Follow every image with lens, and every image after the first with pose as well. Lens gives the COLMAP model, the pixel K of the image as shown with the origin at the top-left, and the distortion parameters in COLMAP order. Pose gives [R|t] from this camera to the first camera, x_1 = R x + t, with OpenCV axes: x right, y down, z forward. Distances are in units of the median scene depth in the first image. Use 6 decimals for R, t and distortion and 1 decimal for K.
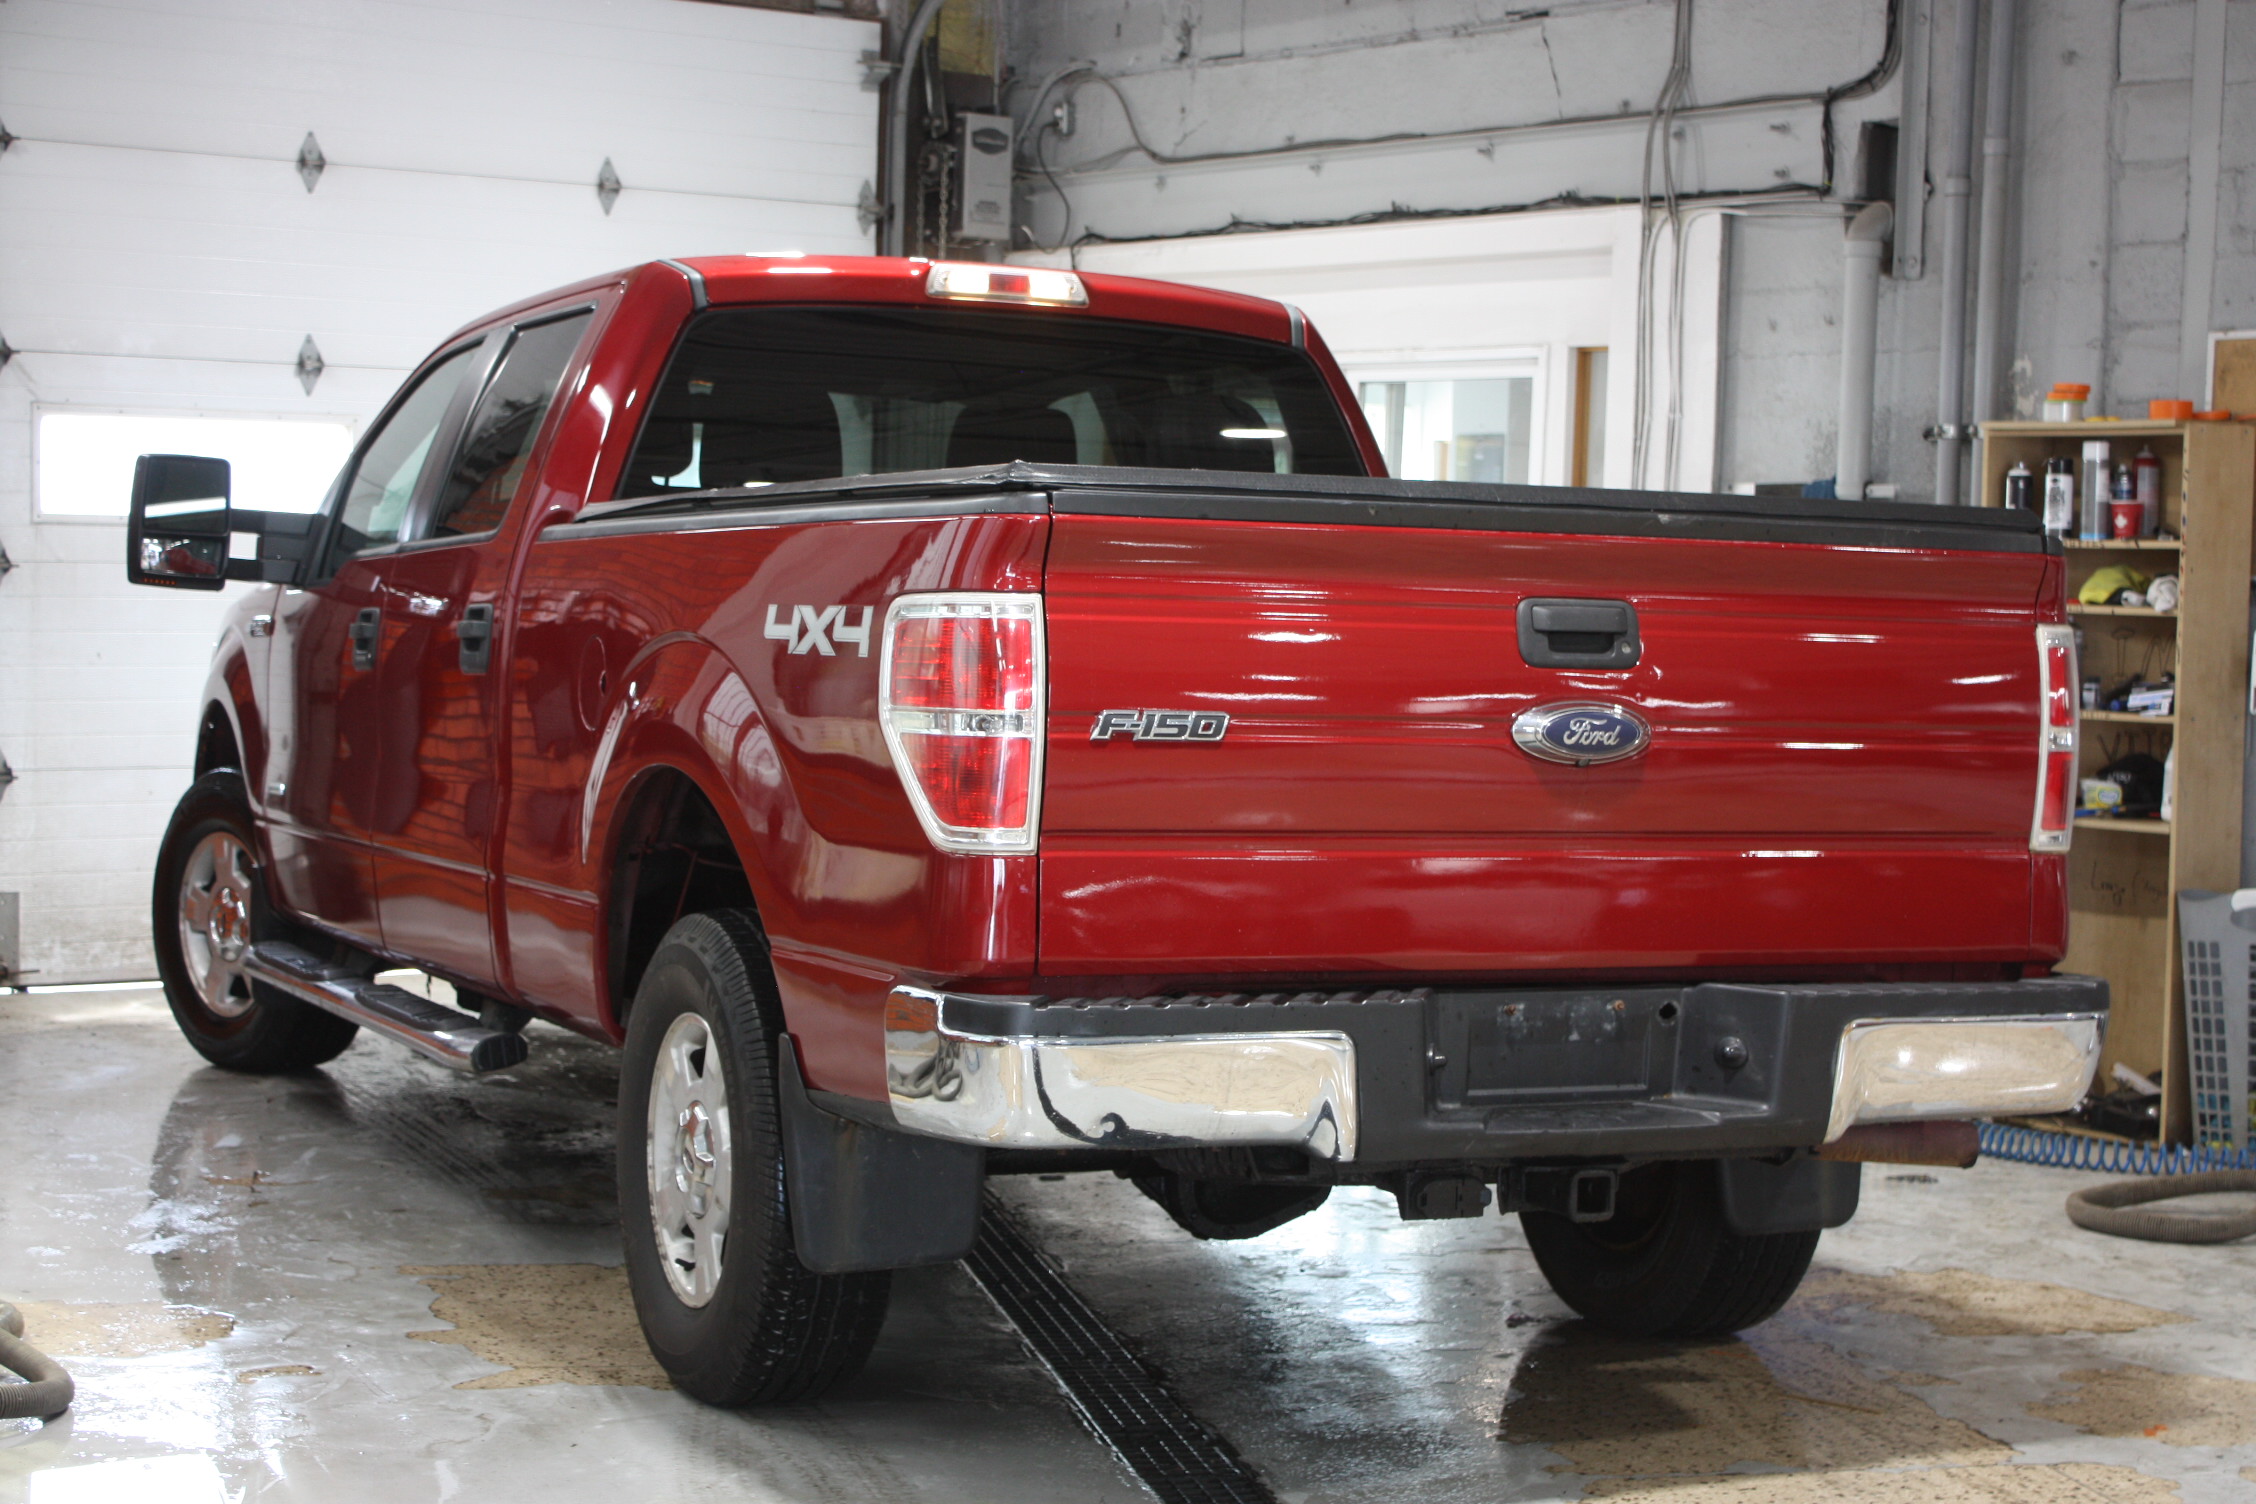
lens RADIAL K [[3928.9, 0, 1131.3], [0, 3928.9, 740.4], [0, 0, 1]] dist [0.009812, 0.000000]
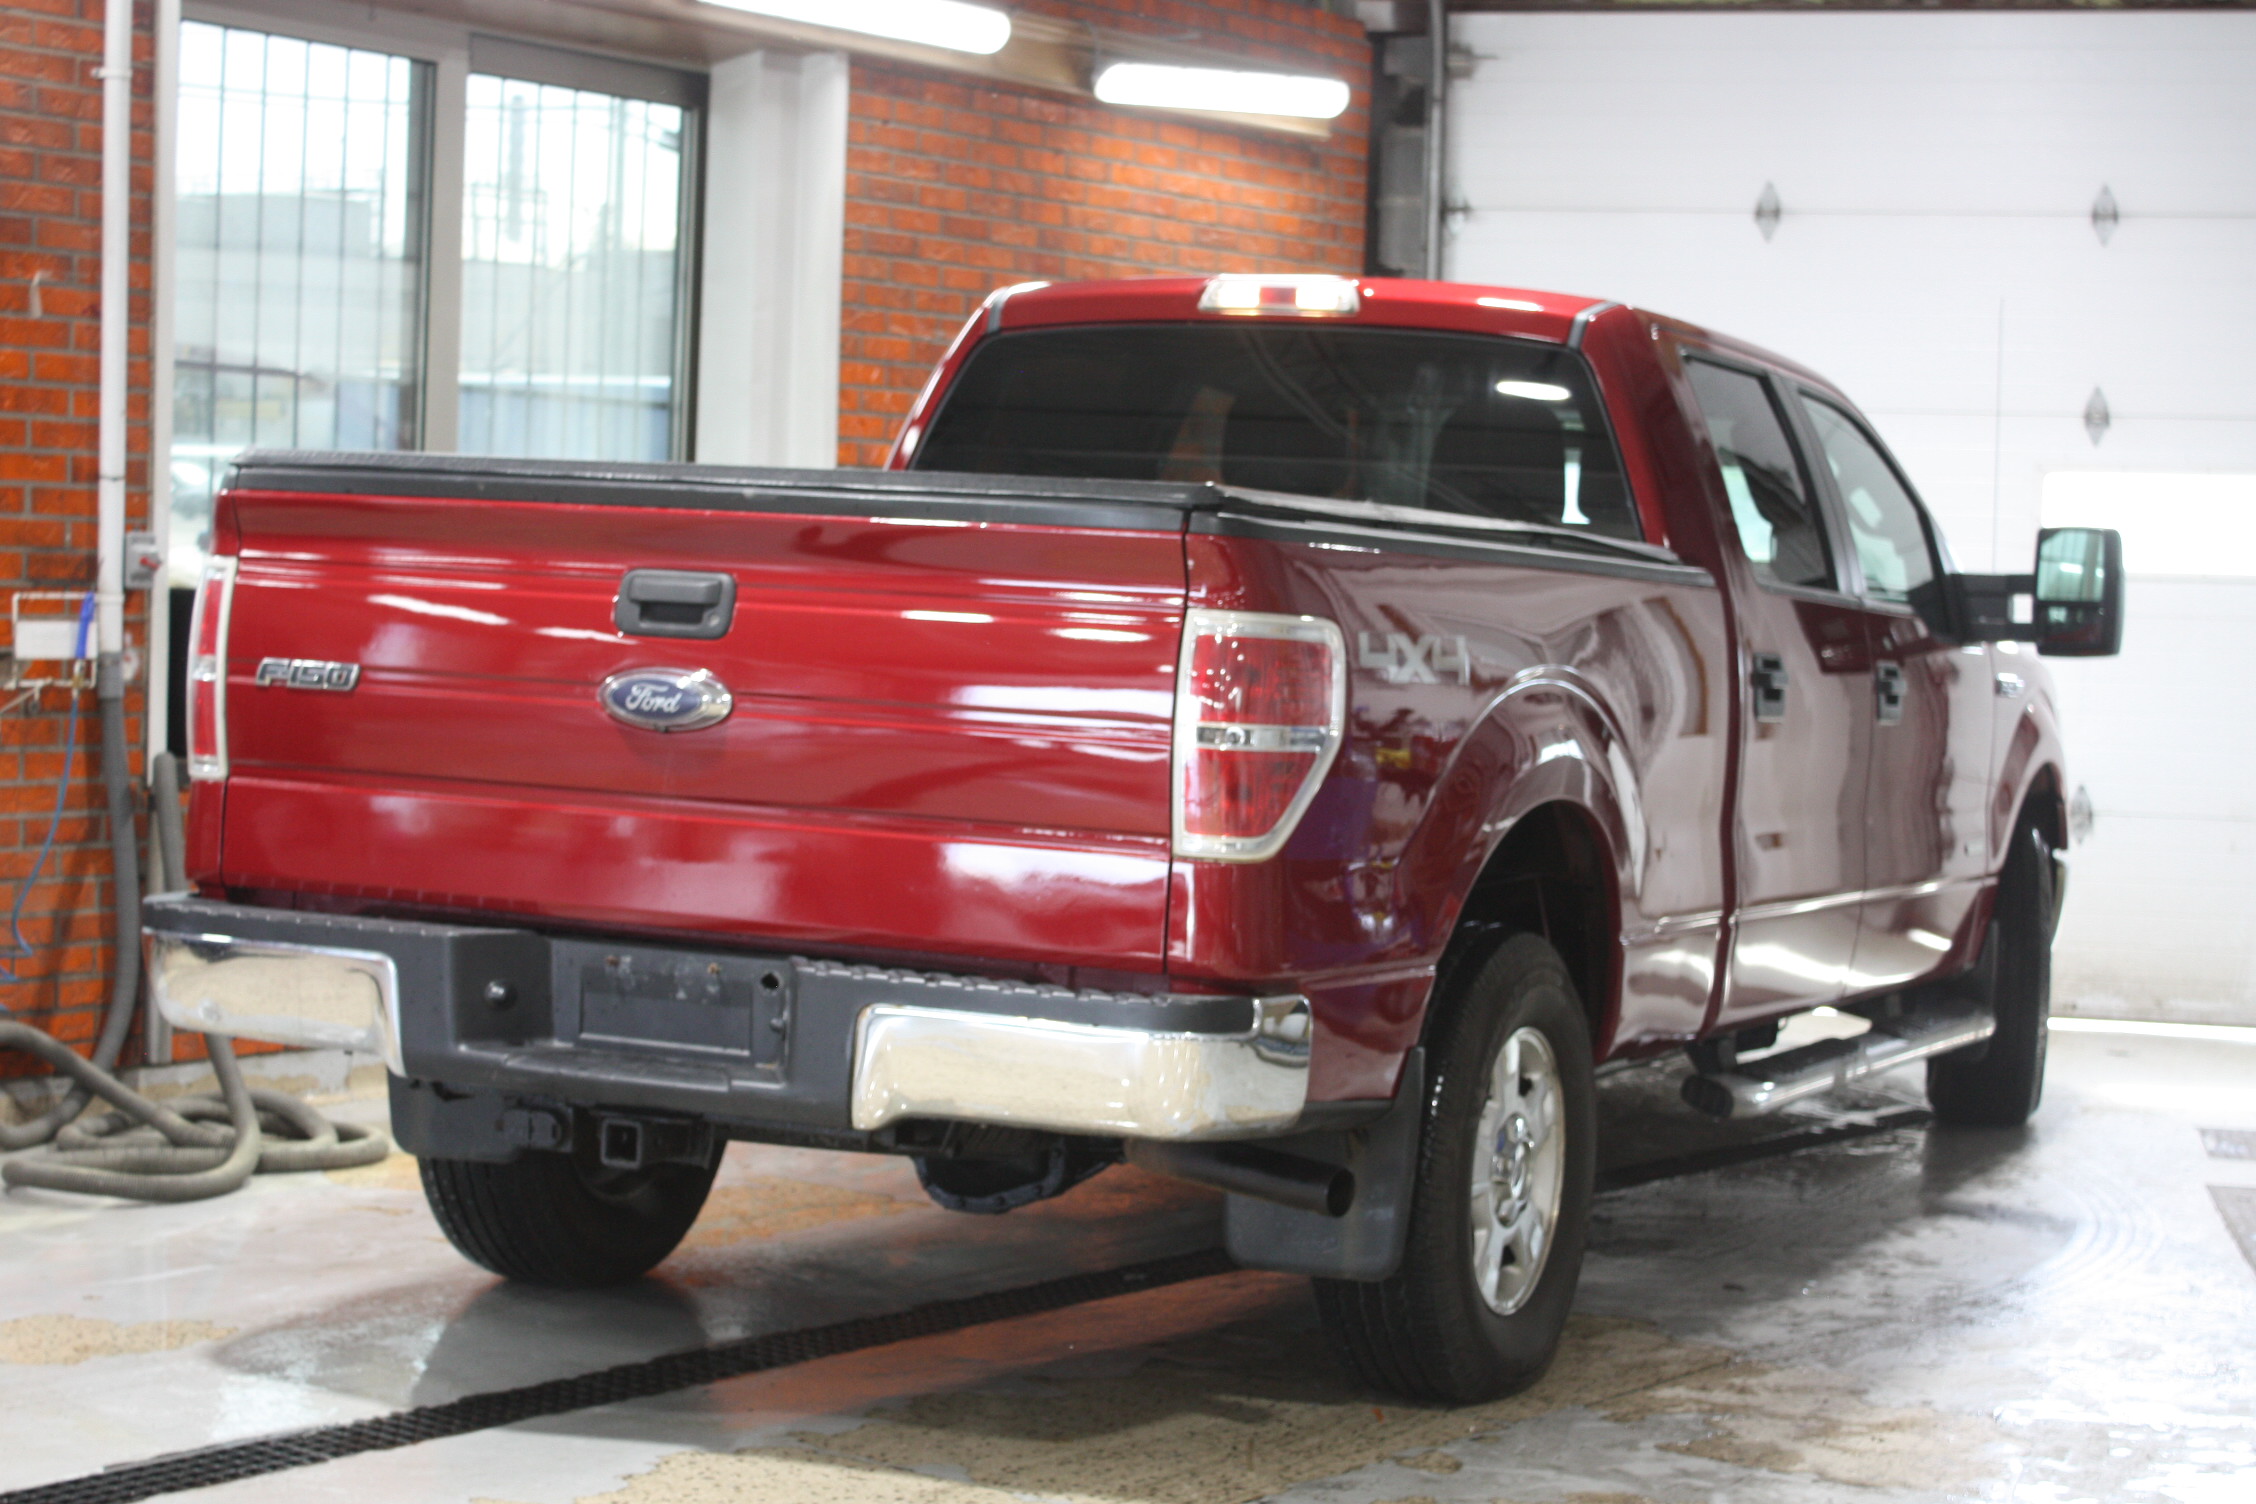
lens RADIAL K [[4061.9, 0, 1129.1], [0, 4061.9, 763.2], [0, 0, 1]] dist [0.004734, 0.000000]
pose [[0.643254, 0.038968, -0.764660, 0.993522], [-0.056921, 0.998374, 0.002994, 0.004596], [0.763534, 0.041600, 0.644427, 0.394946]]
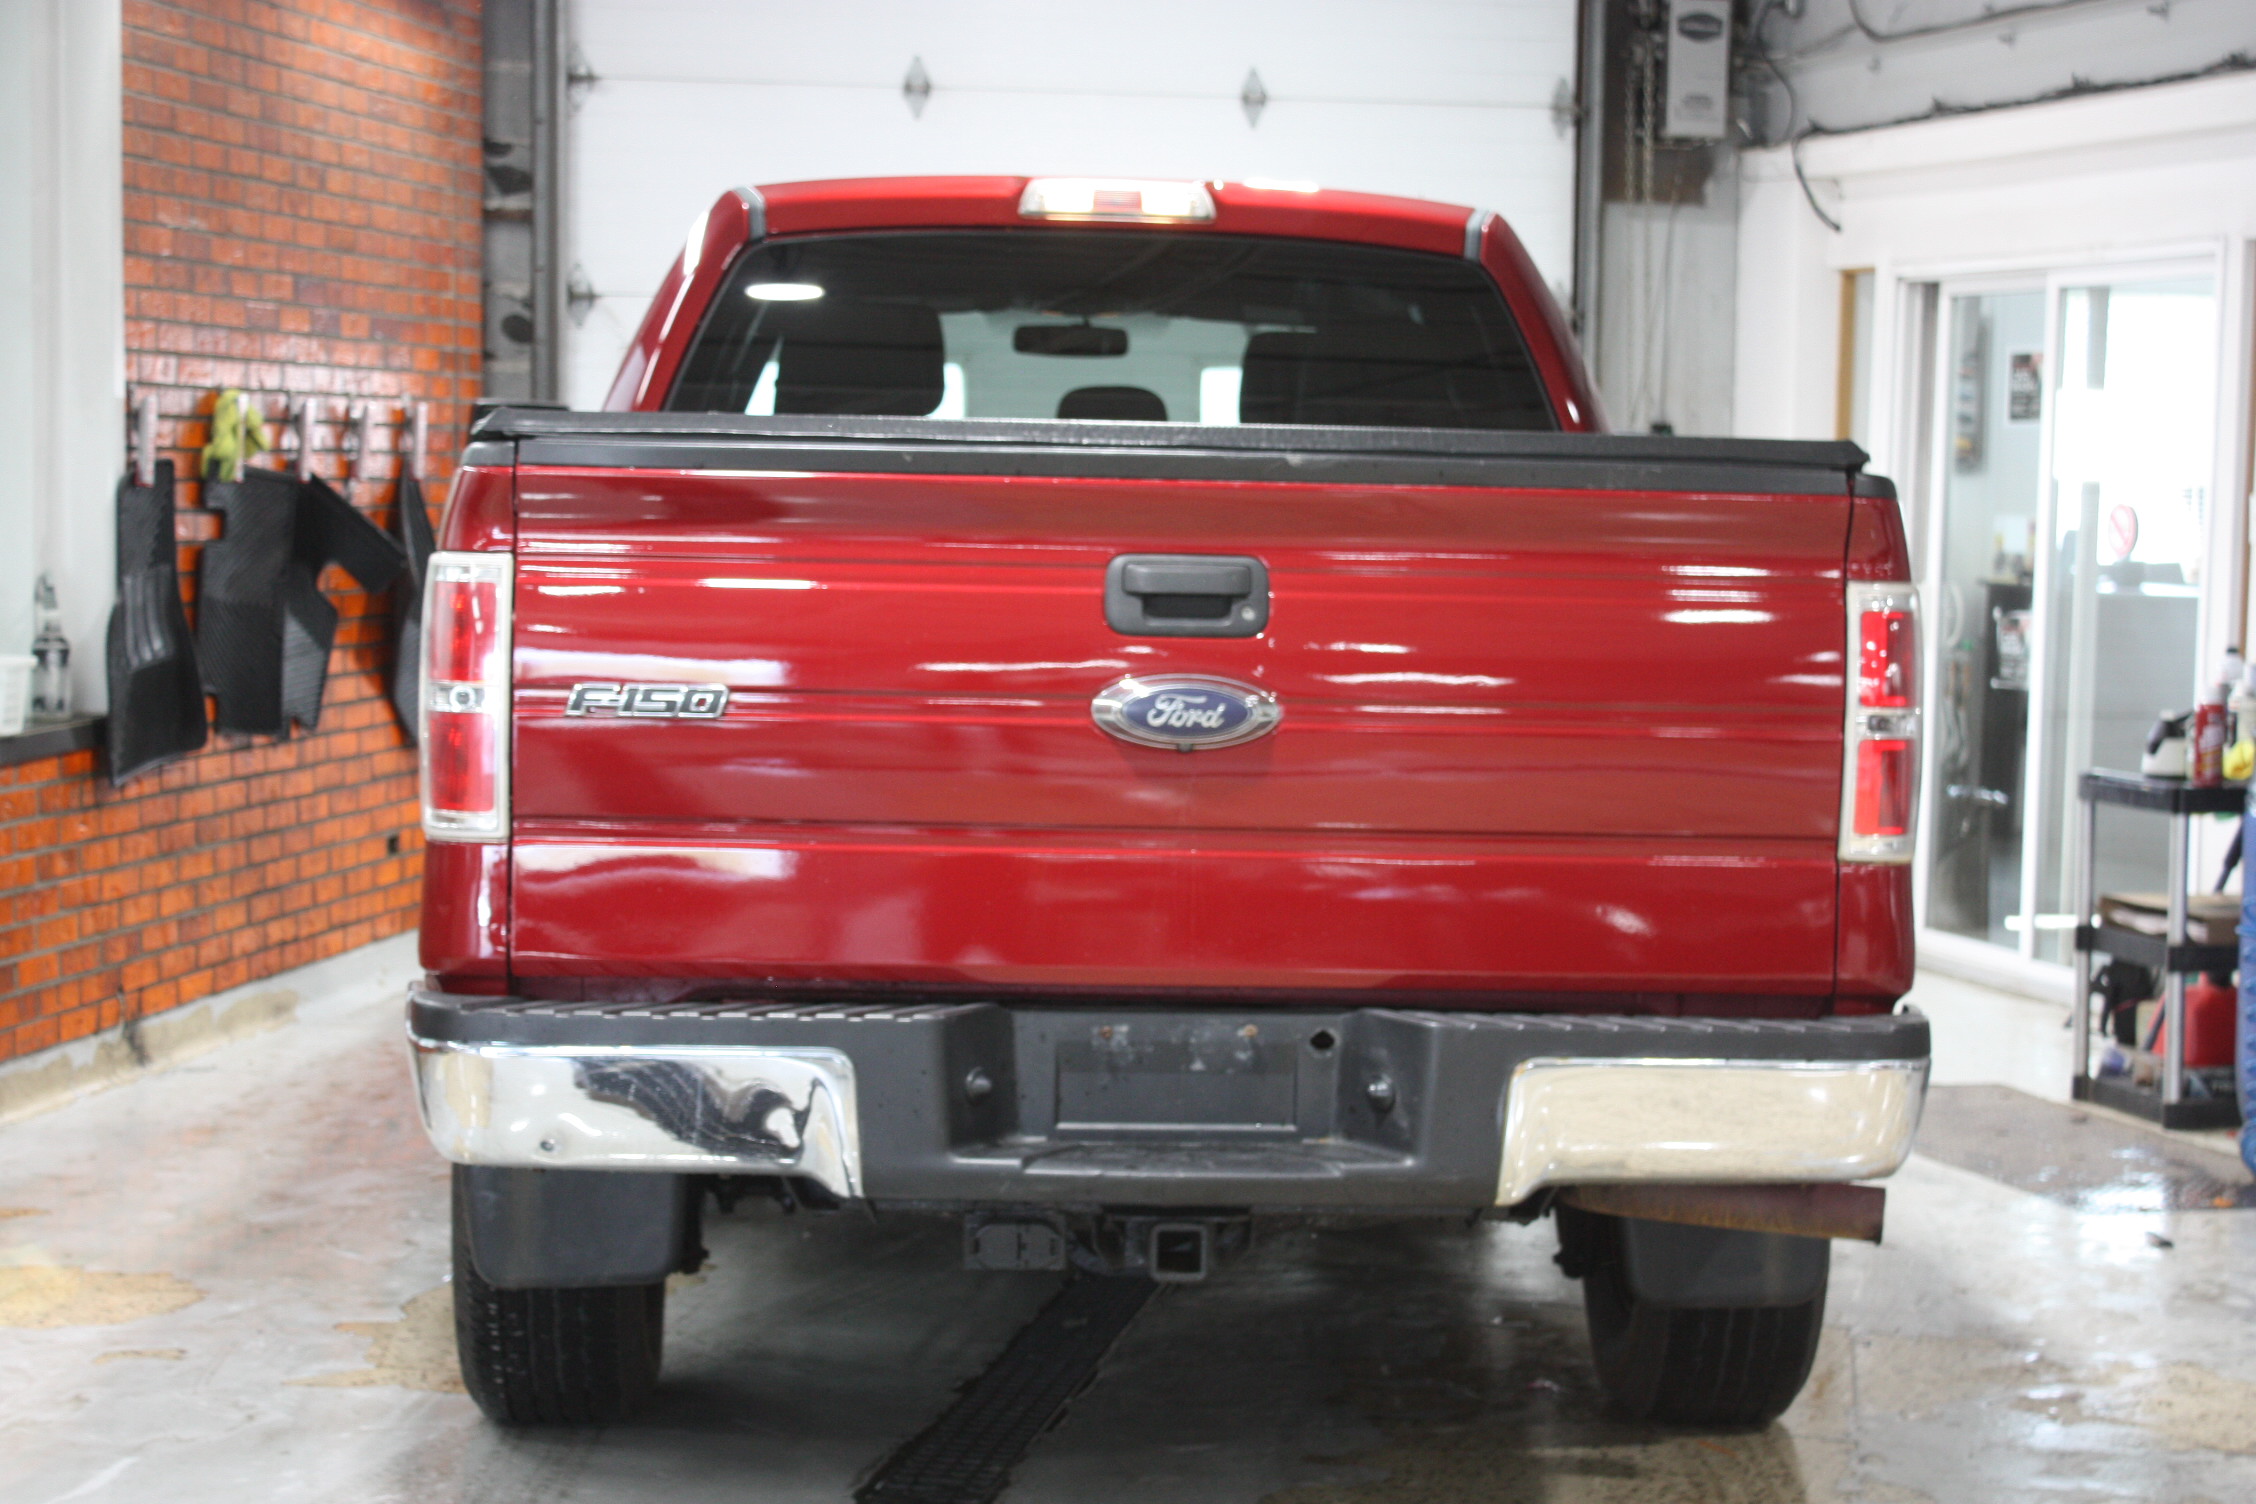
lens RADIAL K [[4167.0, 0, 1123.2], [0, 4167.0, 752.0], [0, 0, 1]] dist [0.044300, 0.000000]
pose [[0.929233, 0.013427, -0.369249, 0.428455], [-0.007066, 0.999802, 0.018575, -0.009792], [0.369426, -0.014652, 0.929145, 0.148153]]
